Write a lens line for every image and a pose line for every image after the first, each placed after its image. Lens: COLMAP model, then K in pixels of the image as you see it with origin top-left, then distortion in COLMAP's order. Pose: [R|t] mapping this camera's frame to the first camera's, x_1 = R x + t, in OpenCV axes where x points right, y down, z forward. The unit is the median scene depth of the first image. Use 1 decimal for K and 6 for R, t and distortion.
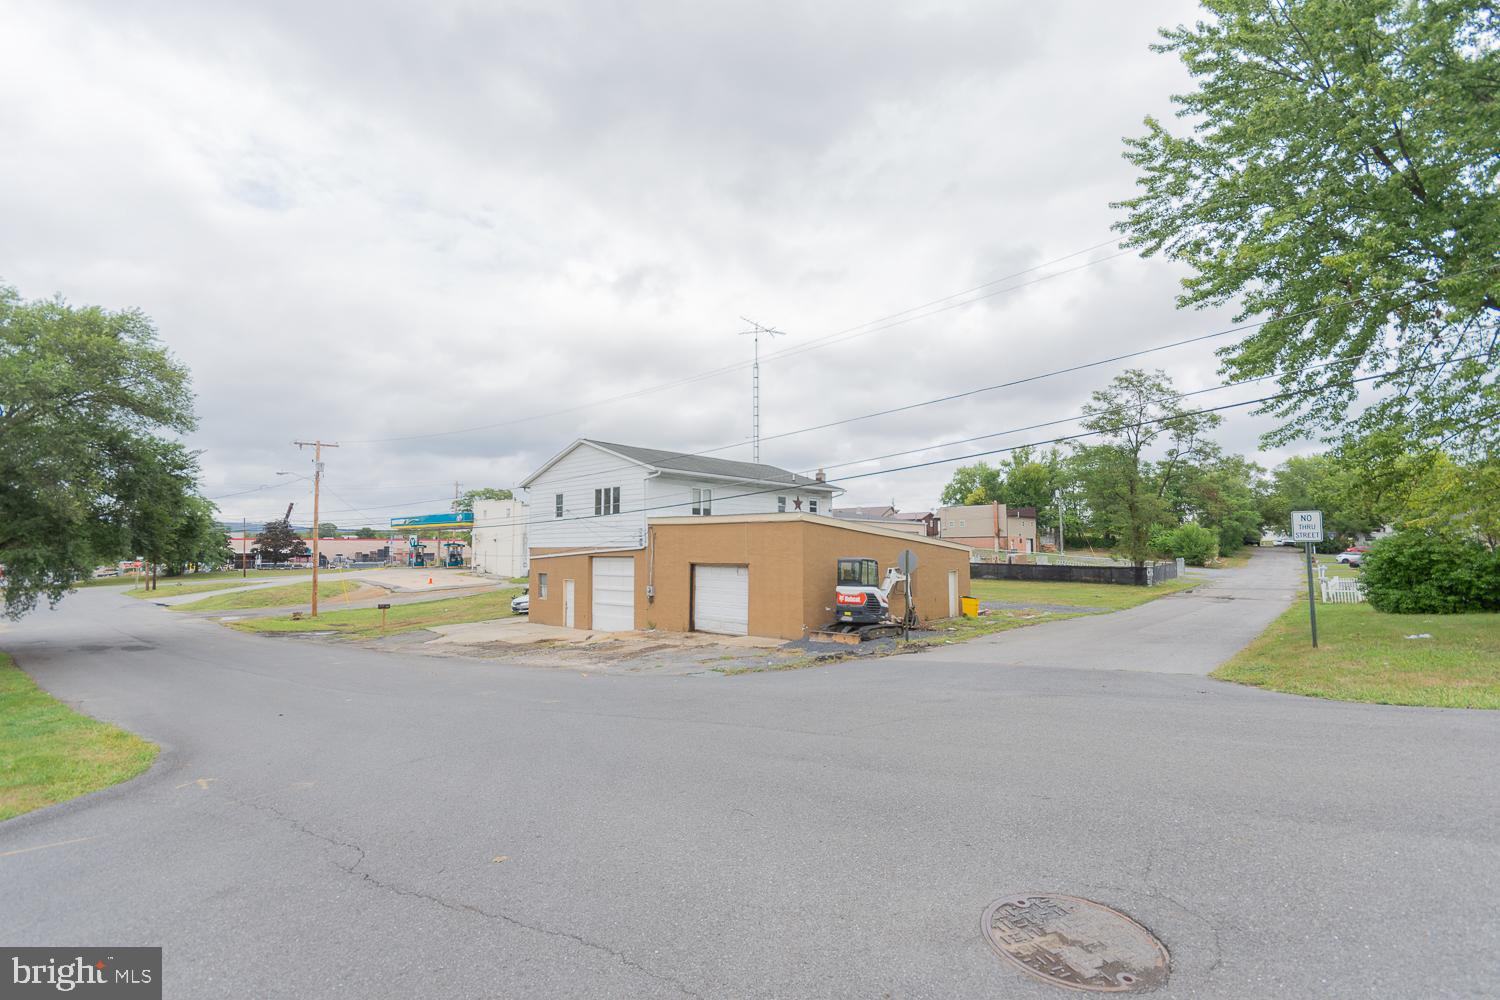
lens RADIAL K [[658.6, 0, 749.4], [0, 658.6, 510.3], [0, 0, 1]] dist [0.002069, 0.000147]
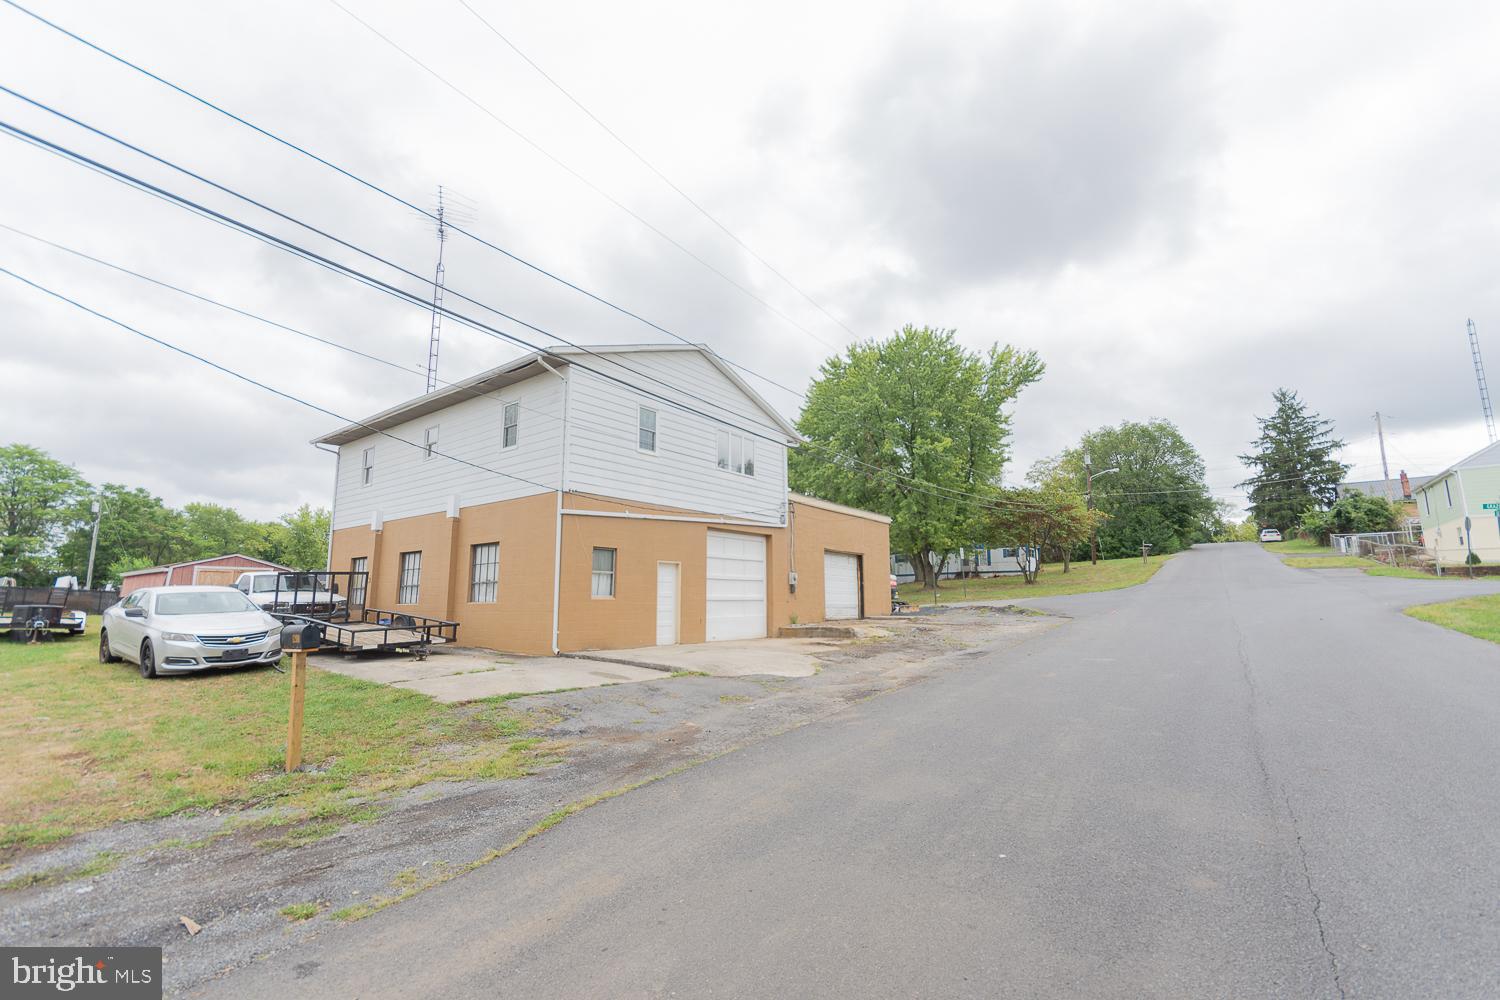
lens RADIAL K [[649.5, 0, 740.3], [0, 649.5, 502.8], [0, 0, 1]] dist [-0.000132, -0.001682]
pose [[-0.070895, 0.154017, 0.985522, -0.905433], [-0.058828, 0.985642, -0.158268, 0.150165], [-0.995748, -0.069197, -0.060817, 1.042496]]
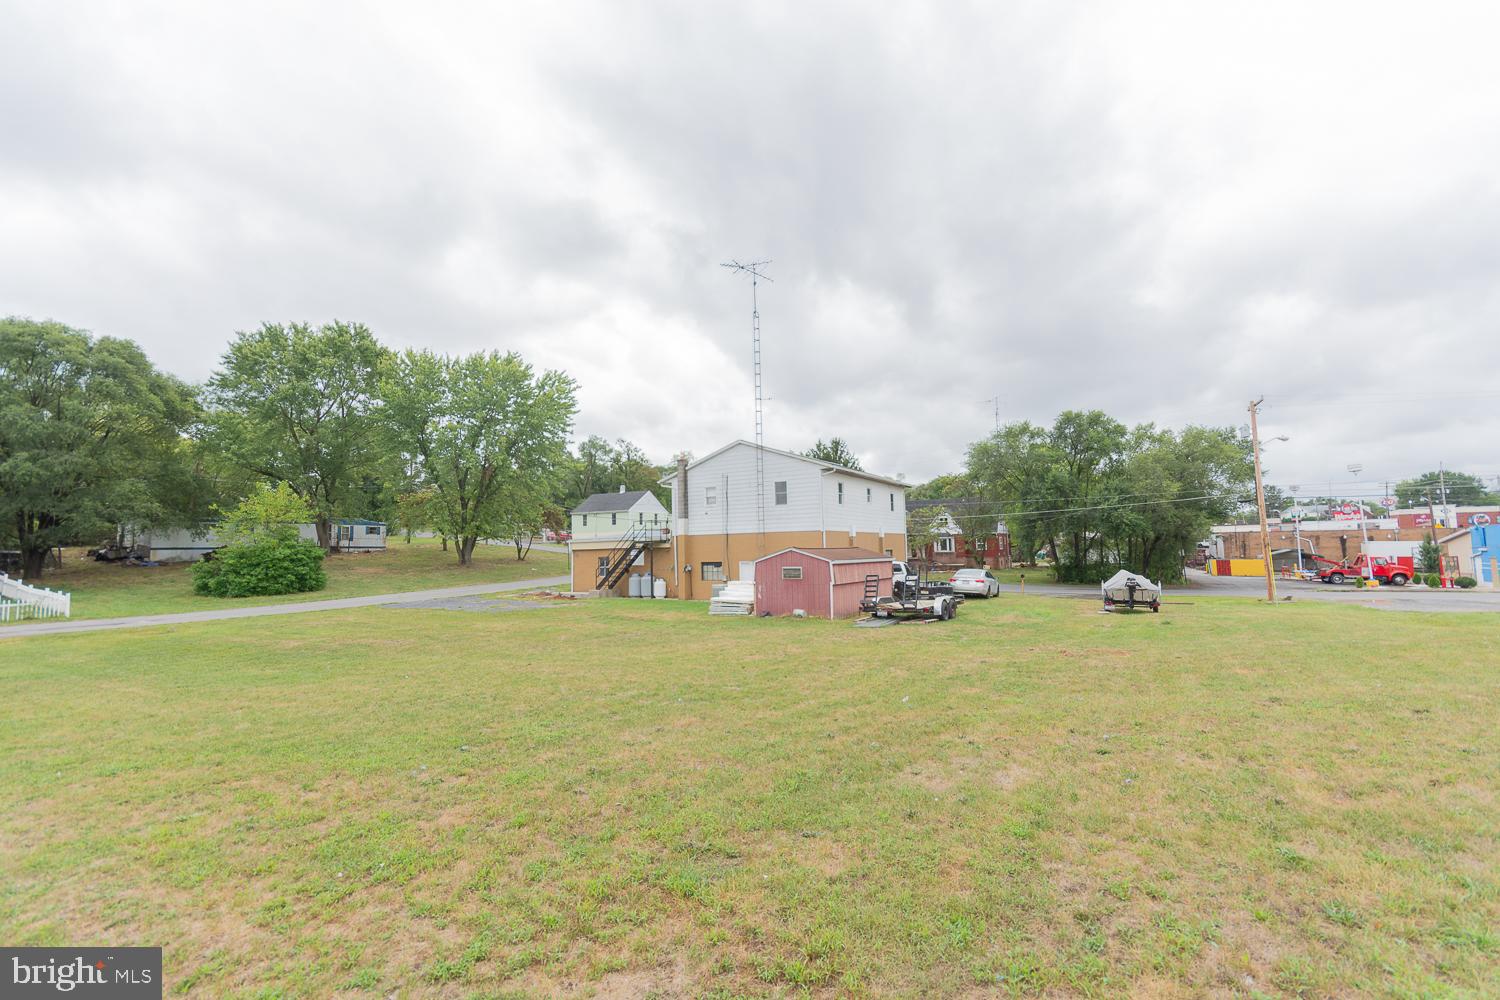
lens RADIAL K [[649.5, 0, 740.3], [0, 649.5, 502.8], [0, 0, 1]] dist [-0.000132, -0.001682]
pose [[-0.977190, 0.003969, -0.212329, 0.287679], [0.033380, 0.990267, -0.135116, 0.181827], [0.209726, -0.139121, -0.967812, 2.502441]]
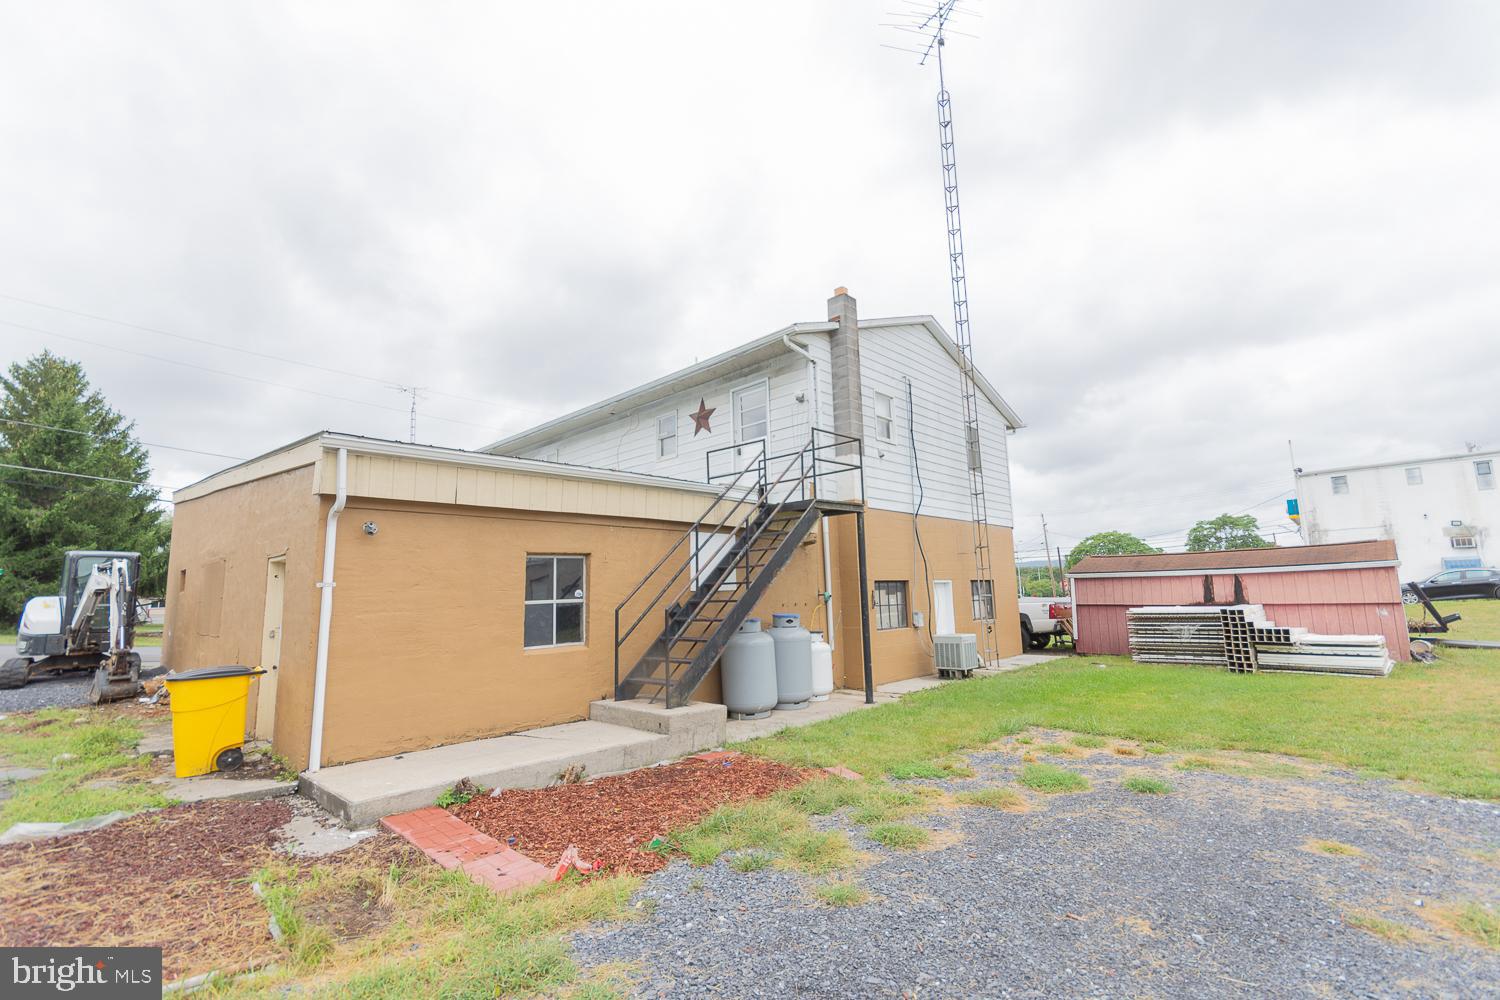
lens RADIAL K [[636.1, 0, 740.5], [0, 636.1, 505.4], [0, 0, 1]] dist [0.006754, -0.000511]
pose [[-0.041803, -0.141995, -0.988984, 0.549494], [0.090085, 0.985282, -0.145271, 0.130088], [0.995056, -0.095165, -0.028396, 1.231363]]
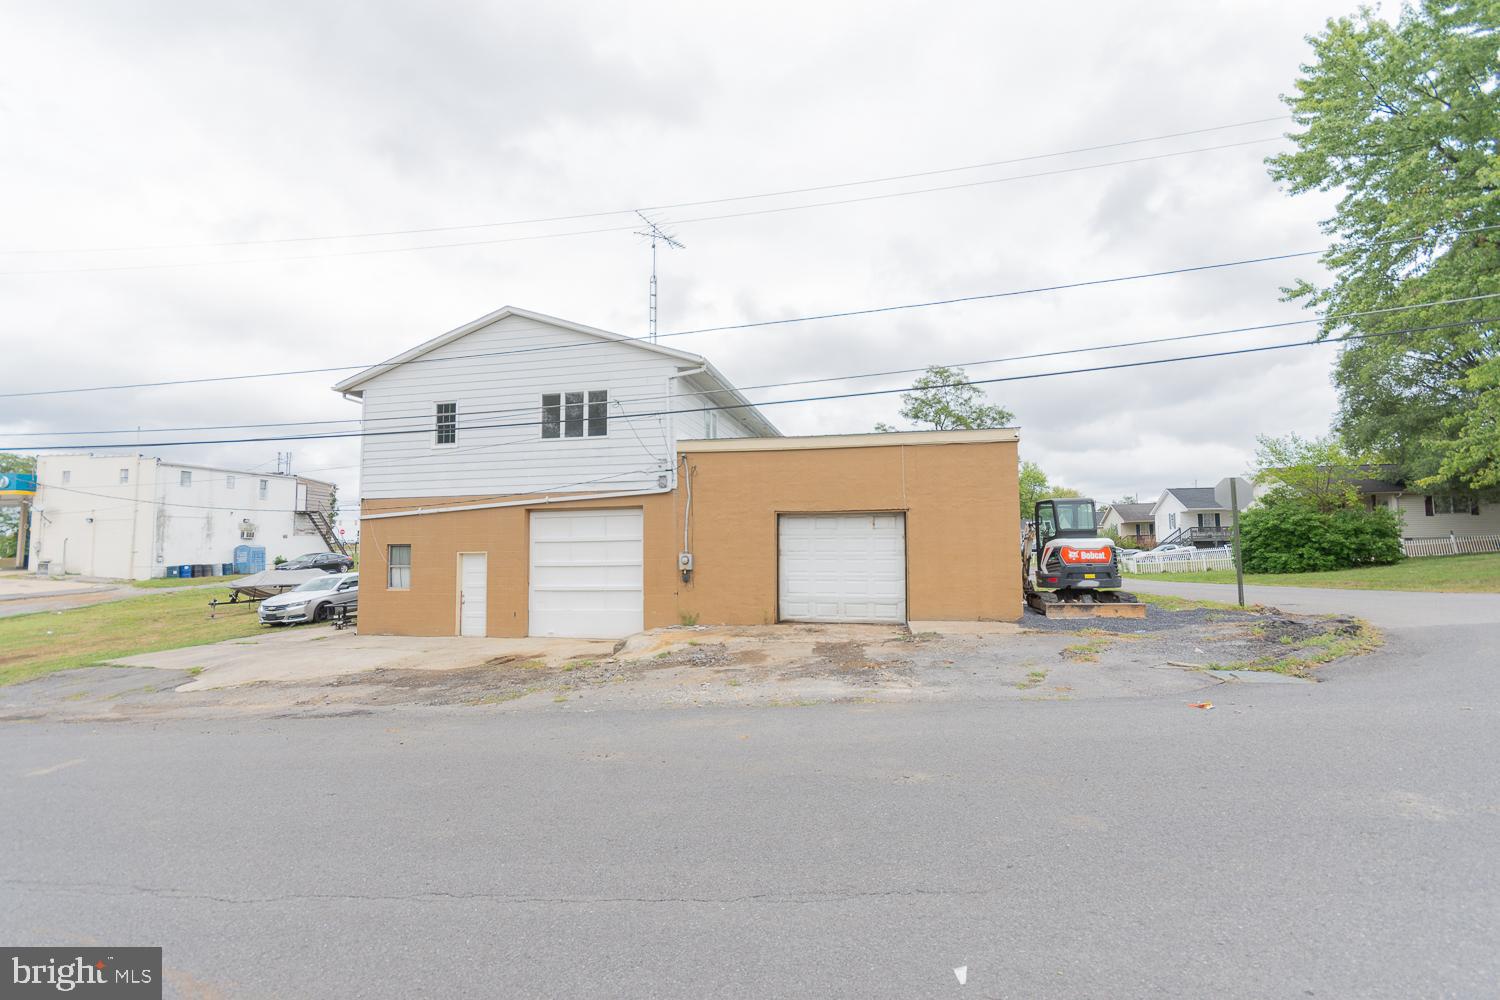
lens RADIAL K [[658.6, 0, 751.9], [0, 658.6, 504.6], [0, 0, 1]] dist [0.005376, 0.000033]
pose [[0.875097, 0.029182, 0.483067, -0.361403], [-0.021661, 0.999542, -0.021143, 0.075830], [-0.483463, 0.008038, 0.875328, 0.412531]]
